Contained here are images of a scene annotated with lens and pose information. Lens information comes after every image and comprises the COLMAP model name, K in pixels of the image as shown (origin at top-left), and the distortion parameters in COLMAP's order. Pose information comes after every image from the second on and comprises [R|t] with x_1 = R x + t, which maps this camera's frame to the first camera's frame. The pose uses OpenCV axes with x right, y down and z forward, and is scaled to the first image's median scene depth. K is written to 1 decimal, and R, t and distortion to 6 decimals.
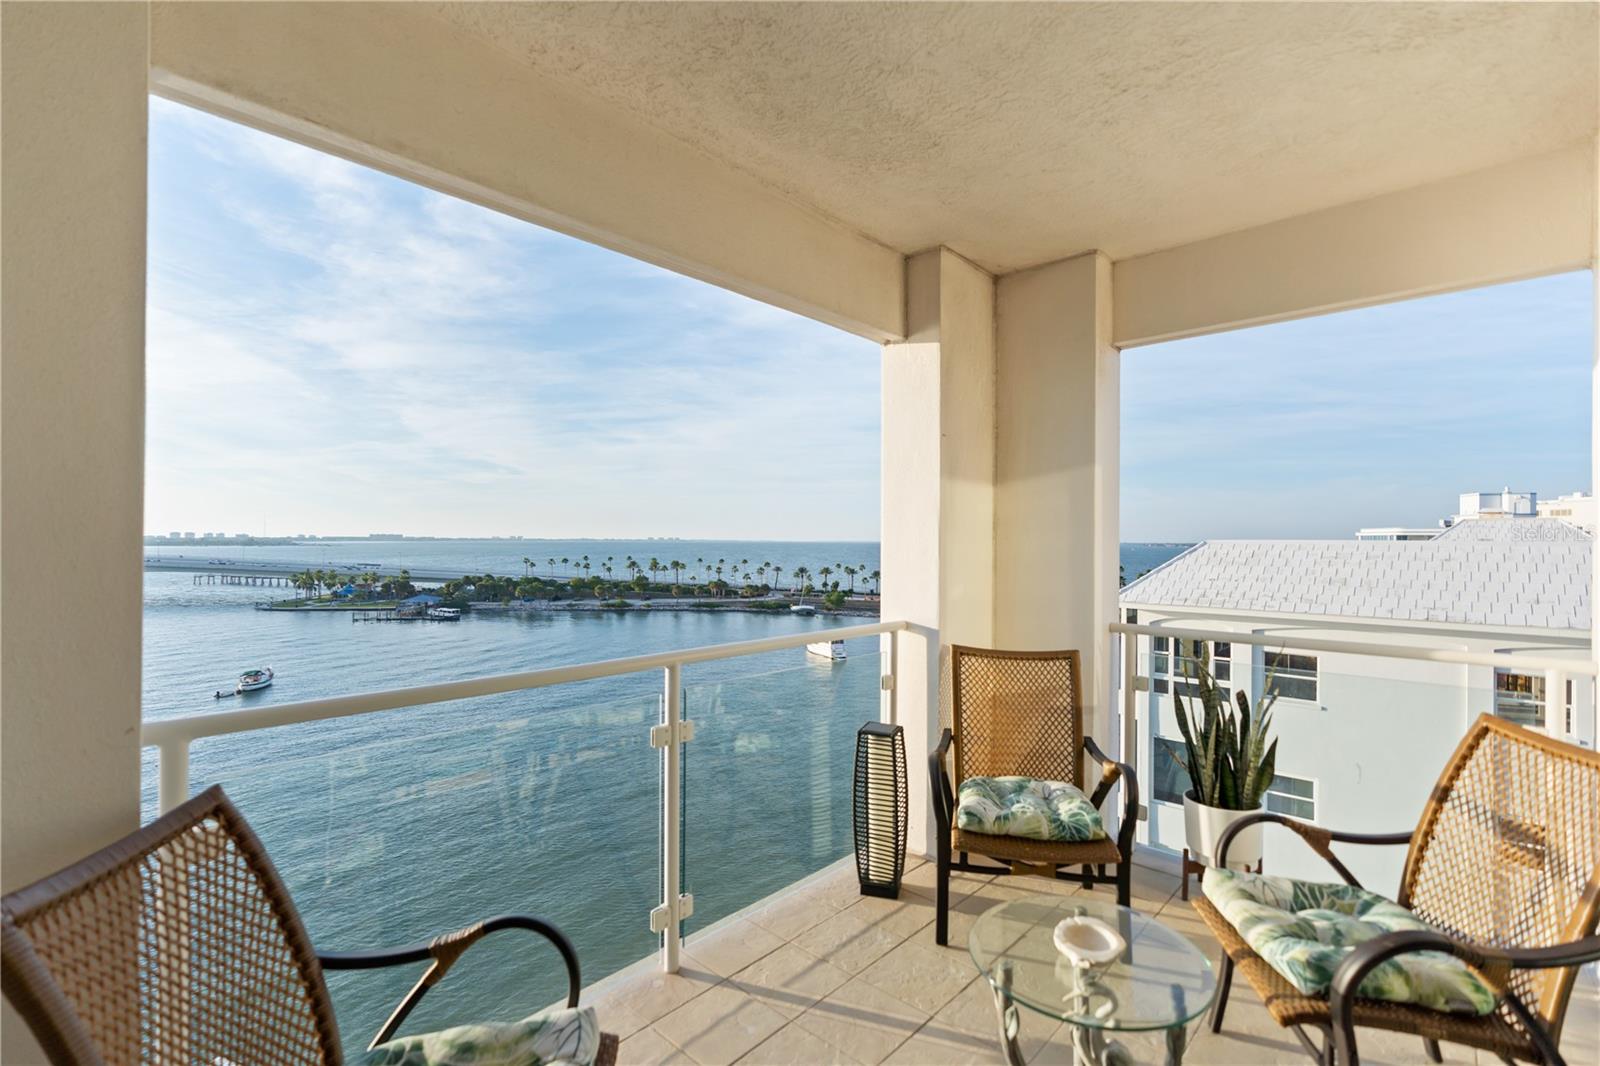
lens RADIAL K [[743.9, 0, 801.3], [0, 743.9, 534.1], [0, 0, 1]] dist [-0.006279, 0.001948]
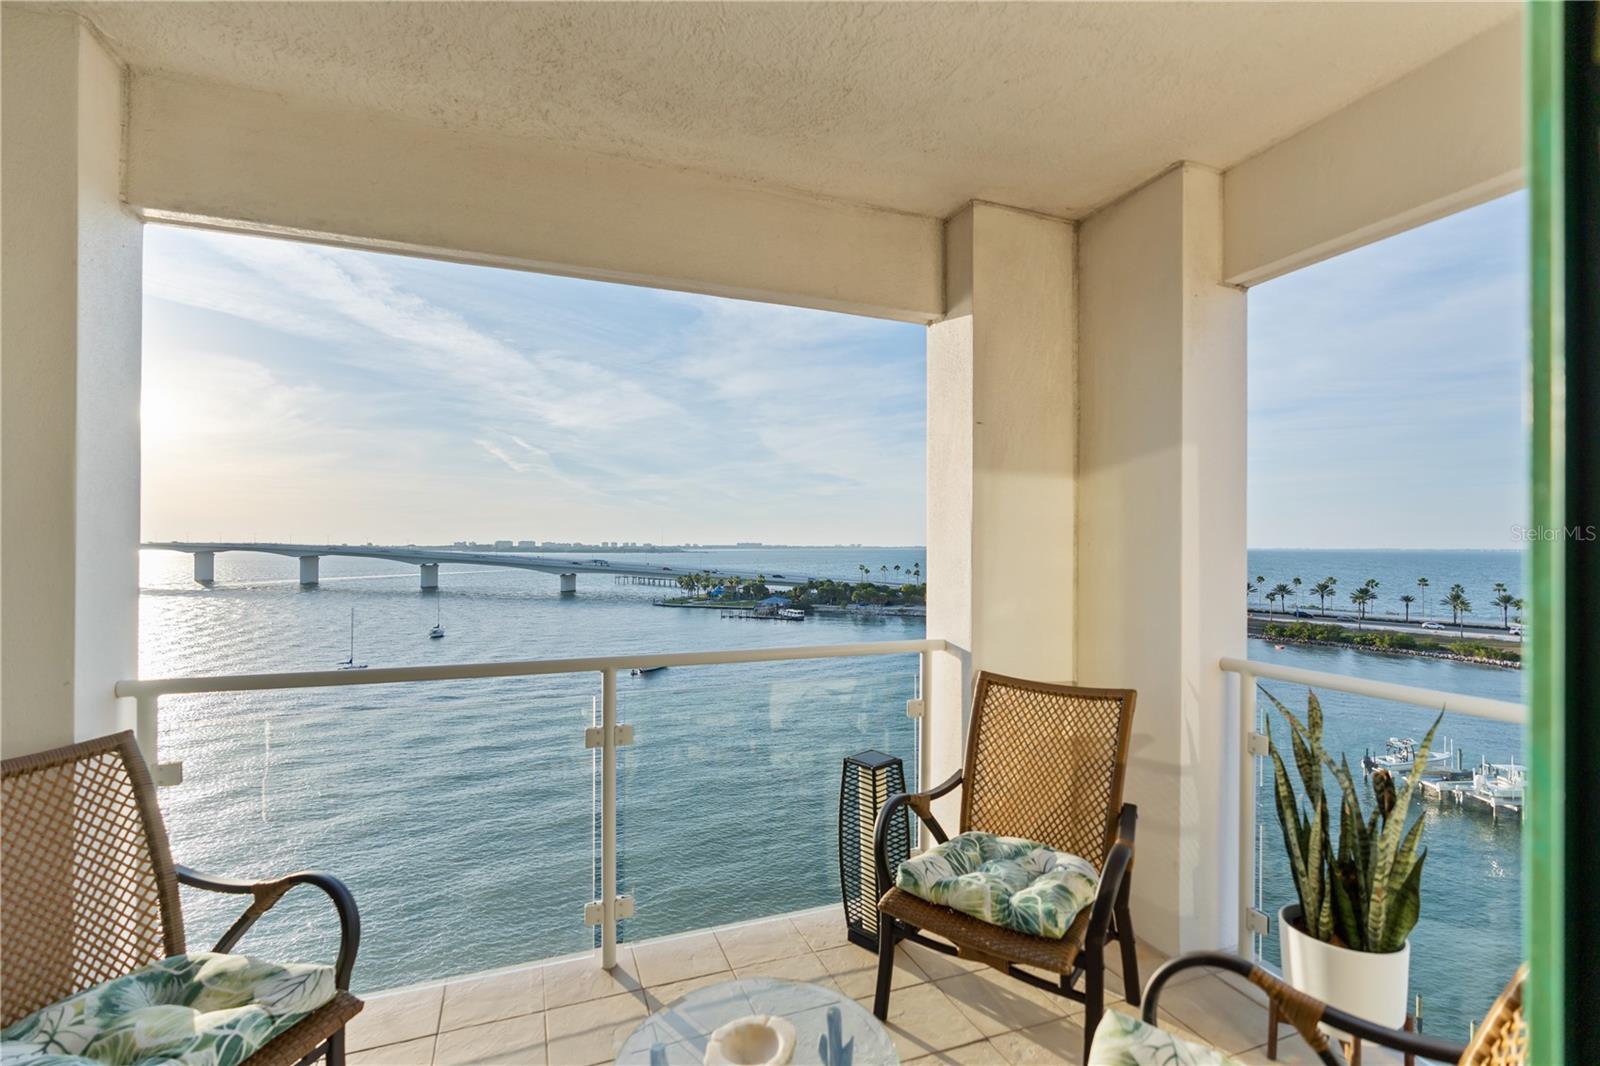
lens RADIAL K [[743.9, 0, 796.2], [0, 743.9, 539.4], [0, 0, 1]] dist [-0.006279, 0.001948]
pose [[0.890955, -0.006850, -0.454040, 0.399843], [0.005498, 0.999976, -0.004298, 0.002400], [0.454058, 0.001333, 0.890971, 0.155390]]
